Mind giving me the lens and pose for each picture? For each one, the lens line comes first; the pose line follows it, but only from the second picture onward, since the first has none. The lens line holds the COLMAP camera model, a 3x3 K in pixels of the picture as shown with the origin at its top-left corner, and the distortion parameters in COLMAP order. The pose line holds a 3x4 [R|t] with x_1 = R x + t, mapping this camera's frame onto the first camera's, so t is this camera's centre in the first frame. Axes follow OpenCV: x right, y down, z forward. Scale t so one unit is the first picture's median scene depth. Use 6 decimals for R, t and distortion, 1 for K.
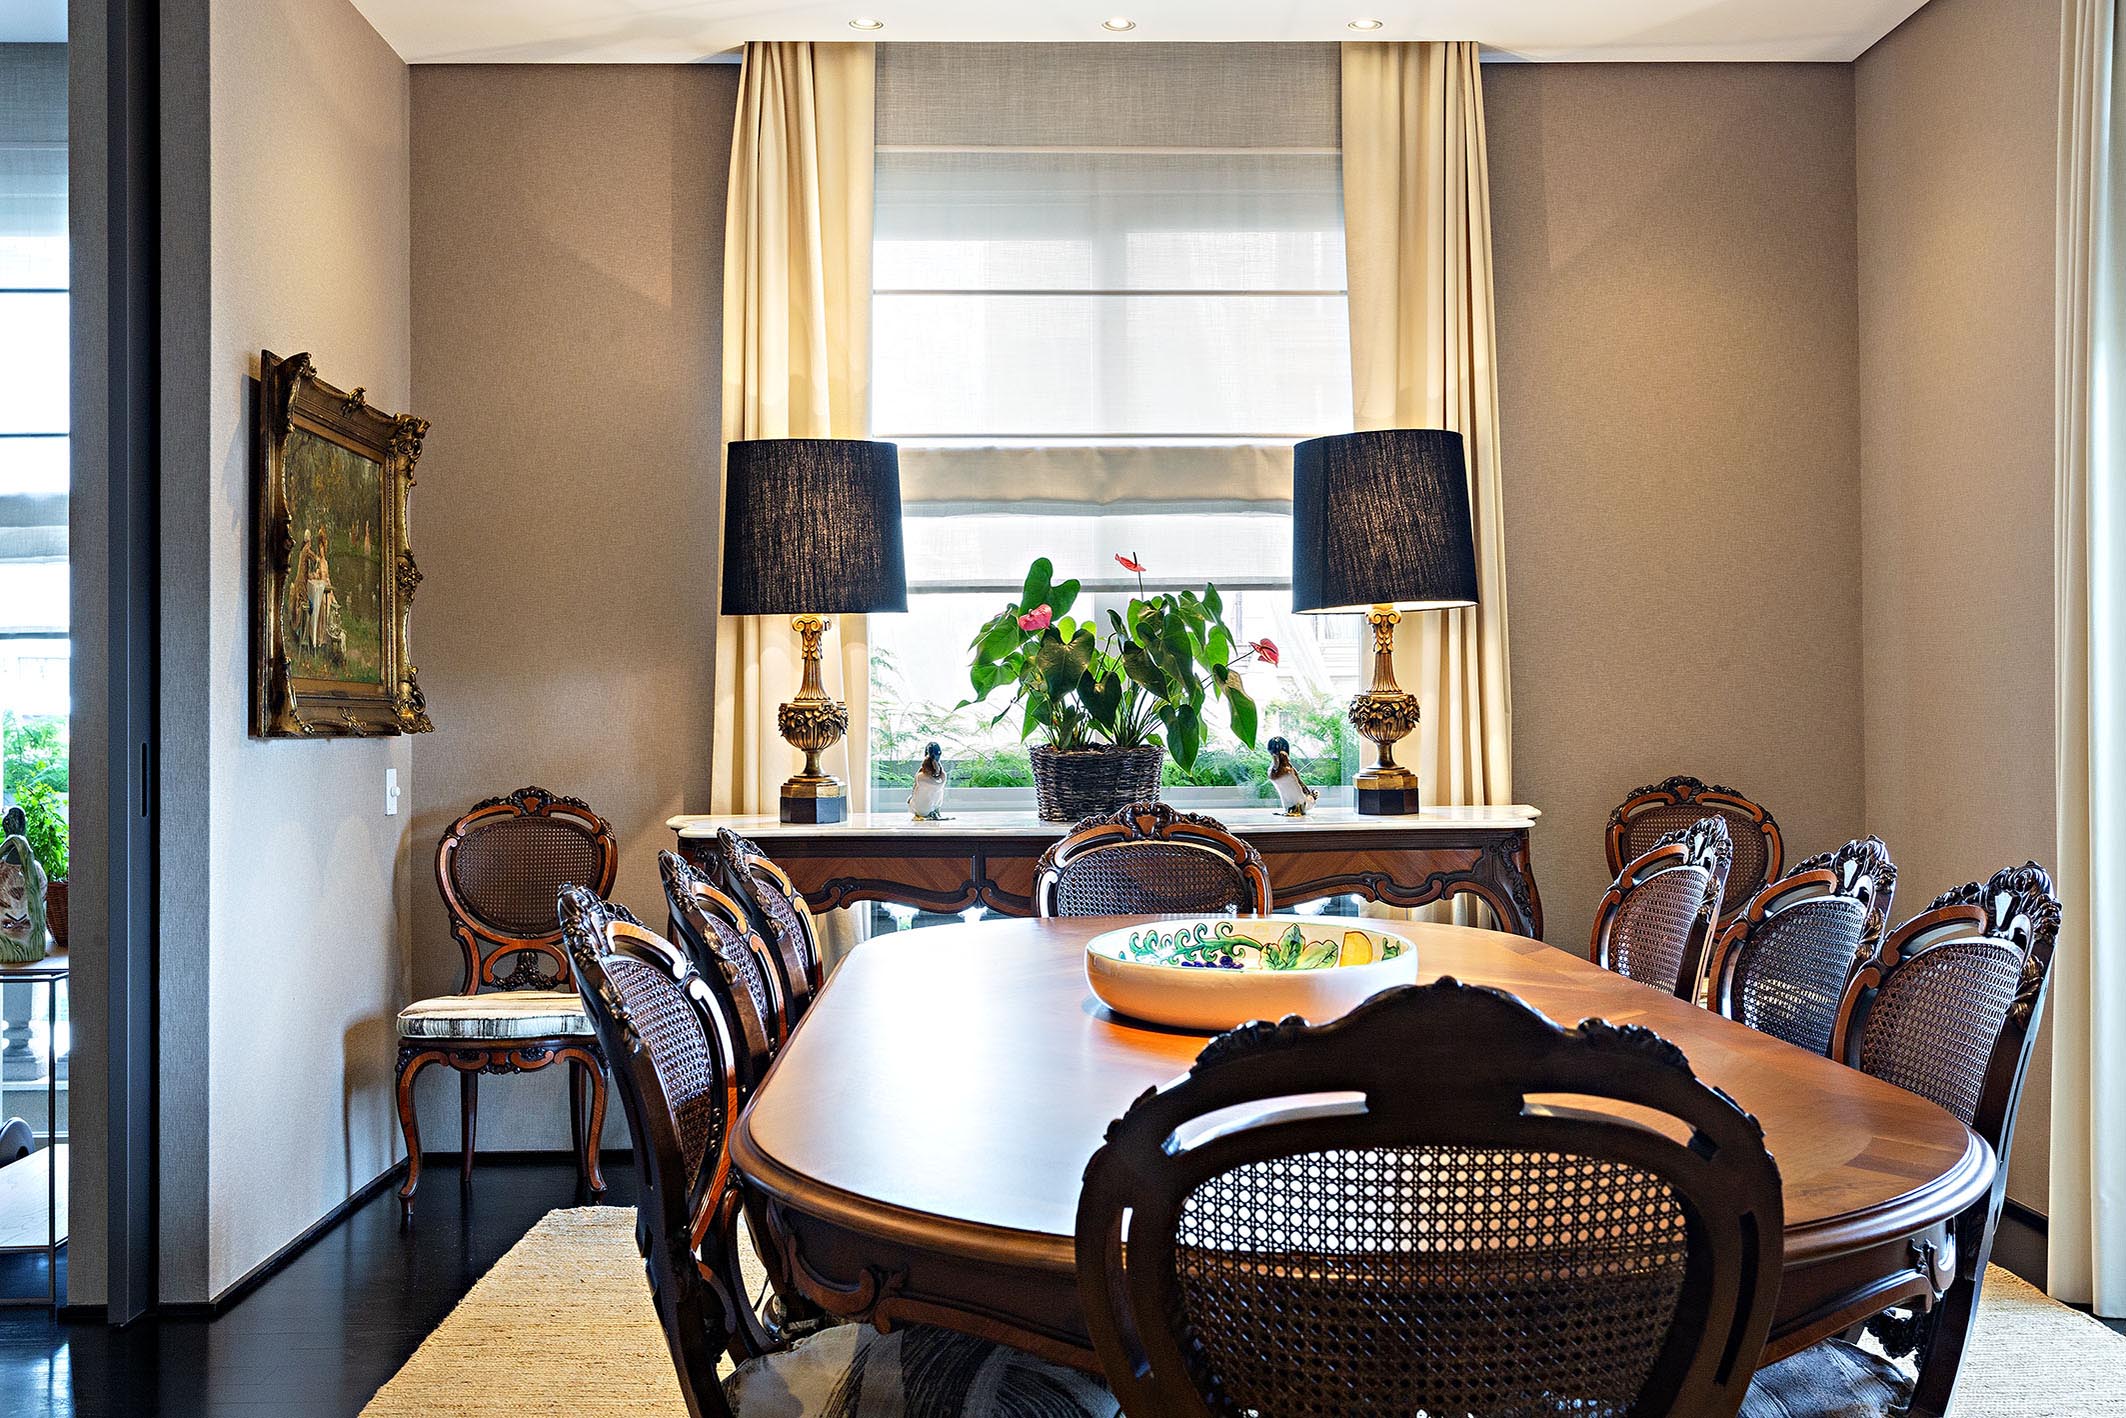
lens RADIAL K [[2047.7, 0, 1062.8], [0, 2047.7, 749.5], [0, 0, 1]] dist [-0.015078, 0.007084]
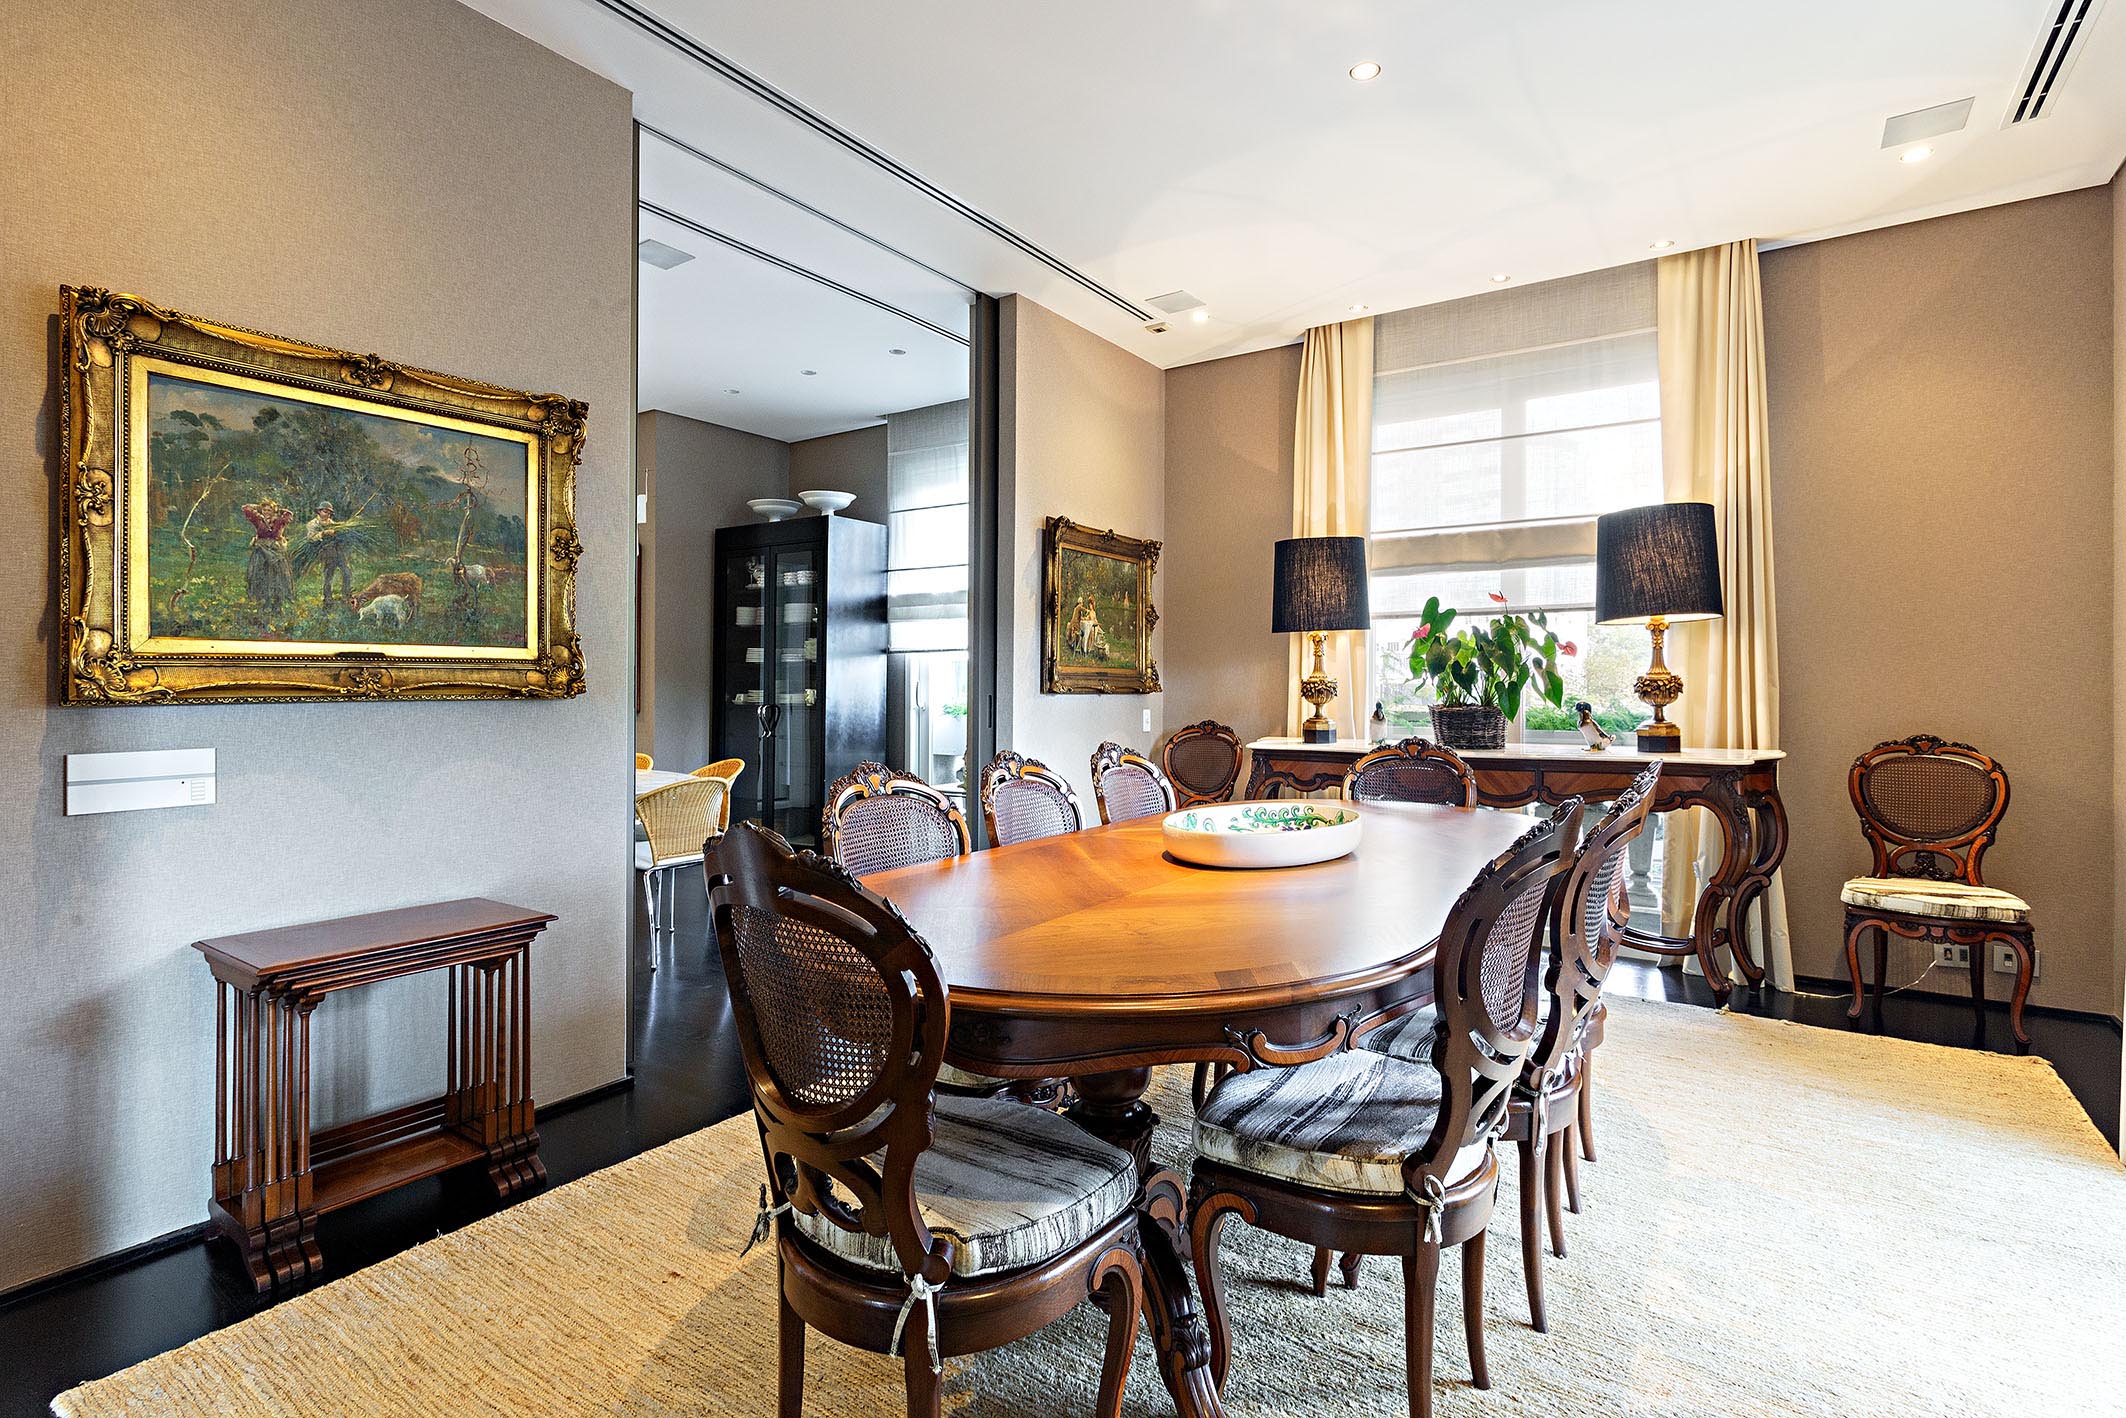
lens RADIAL K [[1045.7, 0, 1063.0], [0, 1045.7, 709.0], [0, 0, 1]] dist [0.001185, 0.000030]
pose [[0.816401, 0.021146, -0.577099, 0.240440], [-0.016739, 0.999776, 0.012953, -0.003823], [0.577243, -0.000915, 0.816572, 0.084300]]
